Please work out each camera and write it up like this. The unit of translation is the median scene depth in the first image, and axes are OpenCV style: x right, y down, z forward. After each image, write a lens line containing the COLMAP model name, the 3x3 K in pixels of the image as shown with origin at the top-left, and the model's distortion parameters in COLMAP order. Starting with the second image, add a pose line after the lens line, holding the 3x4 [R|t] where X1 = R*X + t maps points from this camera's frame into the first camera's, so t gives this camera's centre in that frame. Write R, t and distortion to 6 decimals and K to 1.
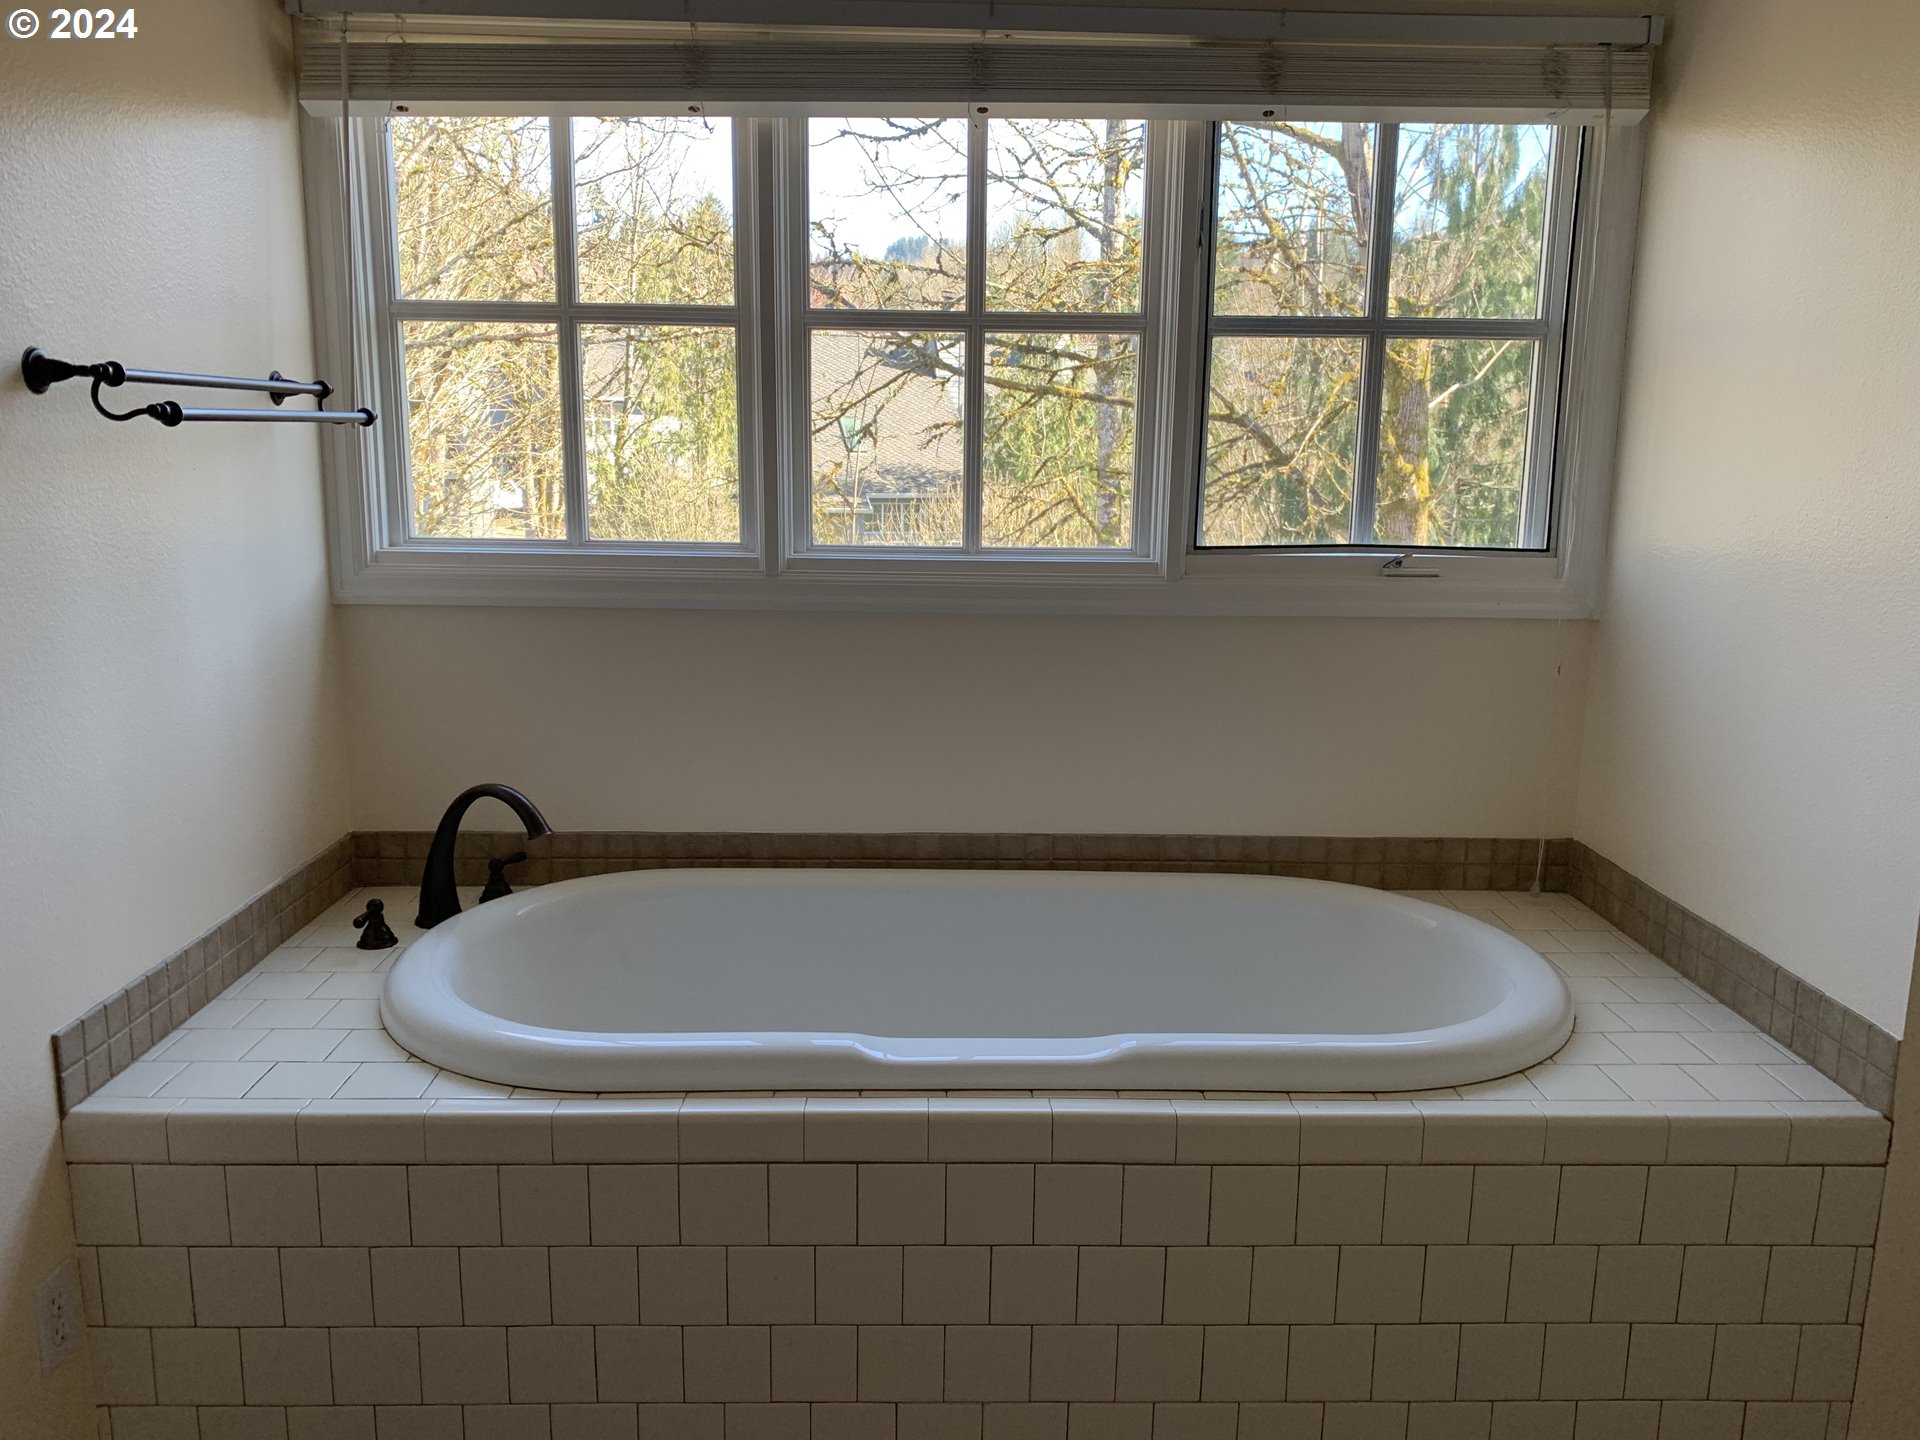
lens RADIAL K [[1497.3, 0, 956.8], [0, 1497.3, 711.1], [0, 0, 1]] dist [0.026314, -0.017683]
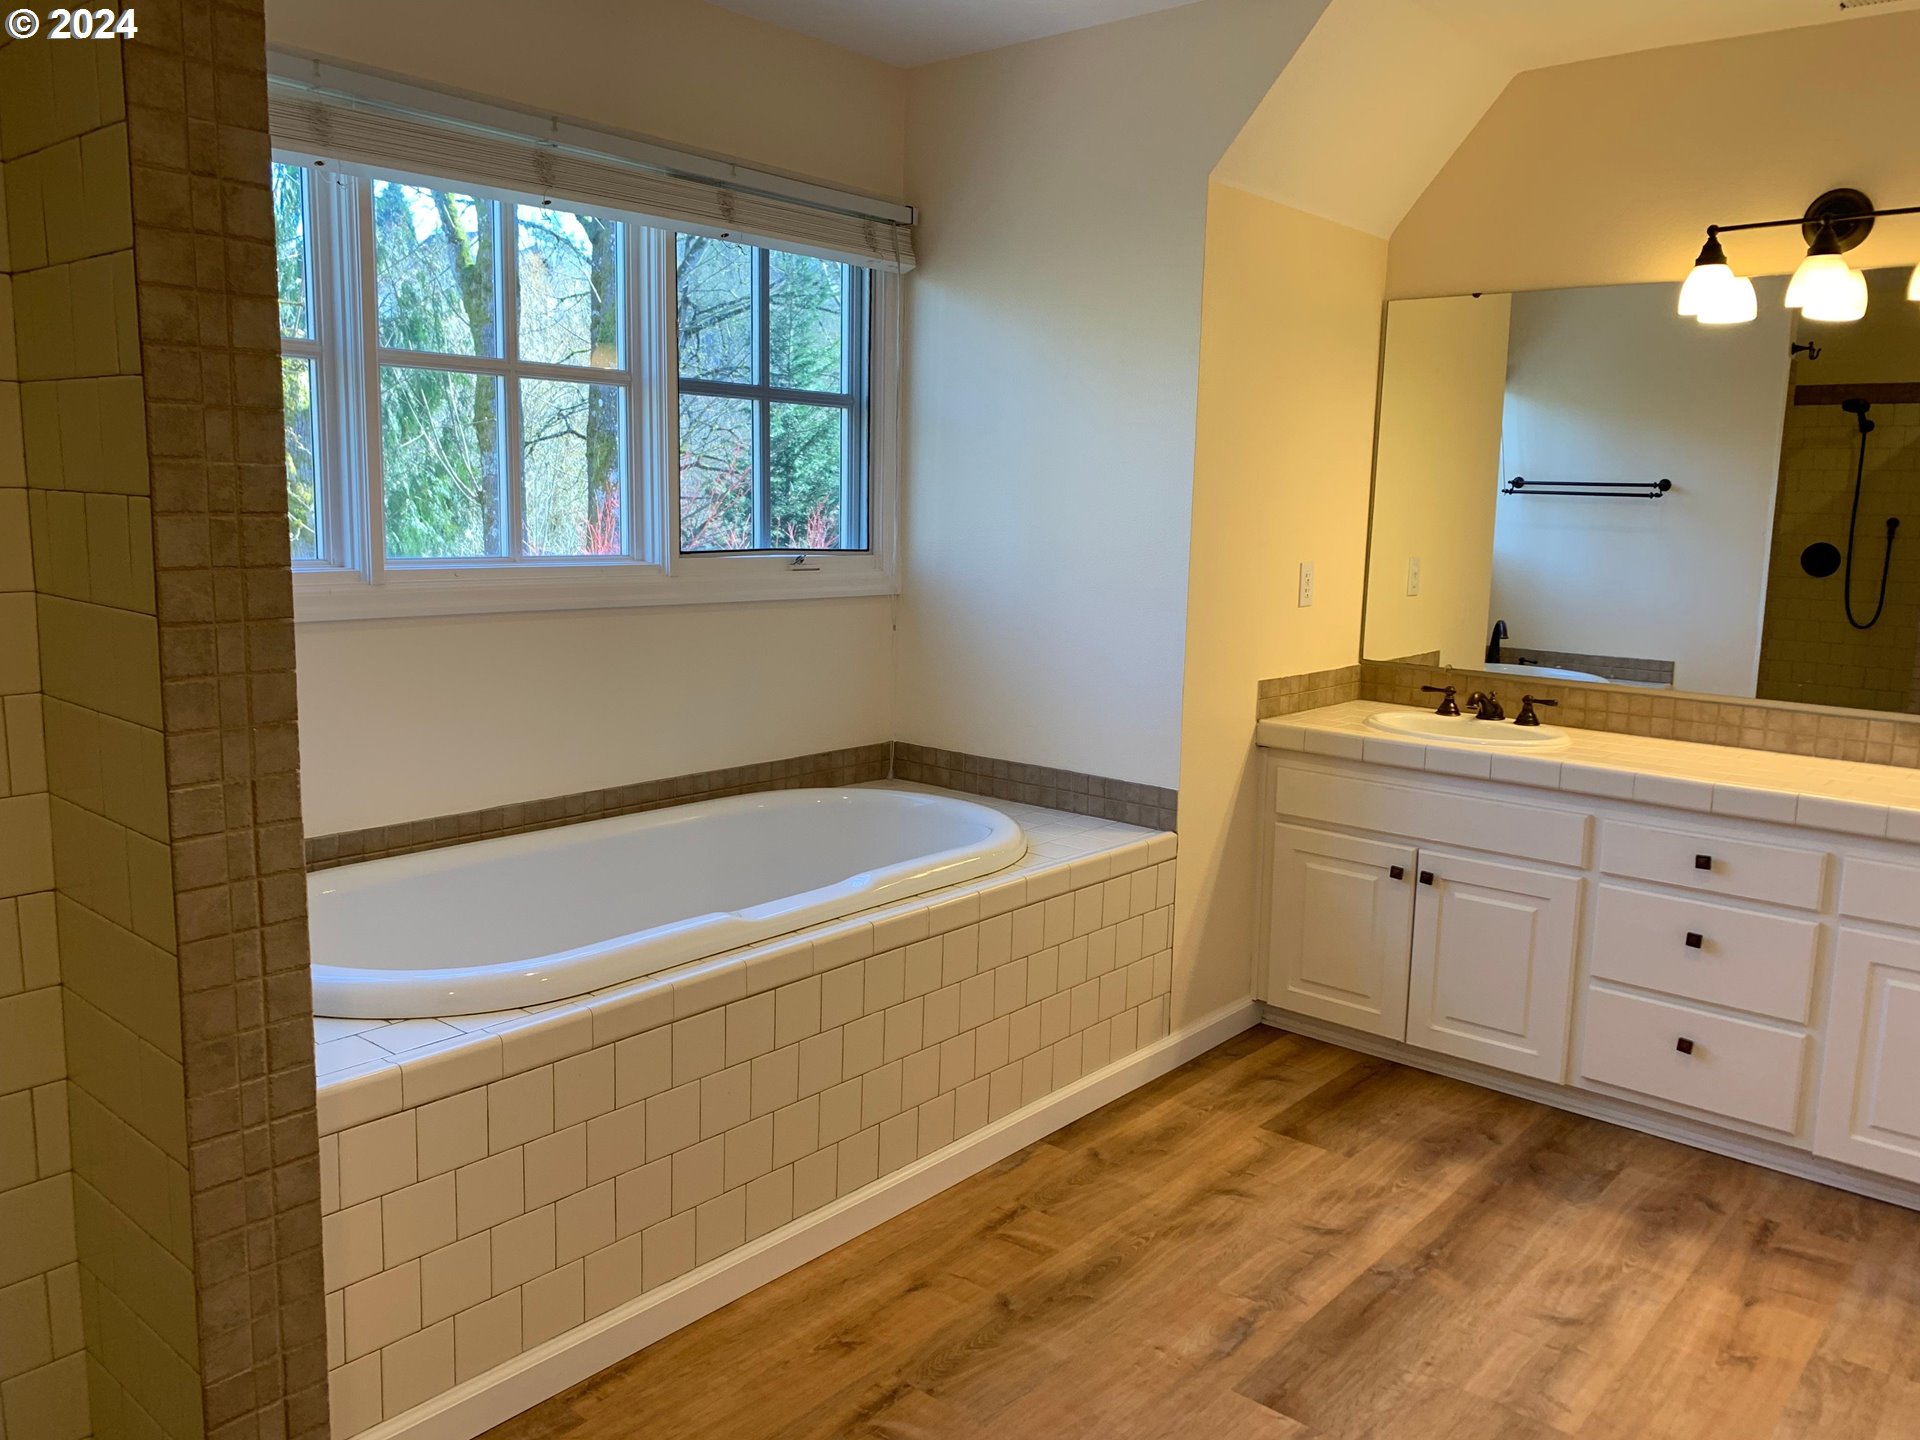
lens RADIAL K [[1497.3, 0, 975.9], [0, 1497.3, 725.6], [0, 0, 1]] dist [0.026314, -0.017683]
pose [[0.657024, -0.115134, 0.745026, -0.666587], [0.116392, 0.991911, 0.050644, 0.003943], [-0.744831, 0.053441, 0.665110, -0.056343]]
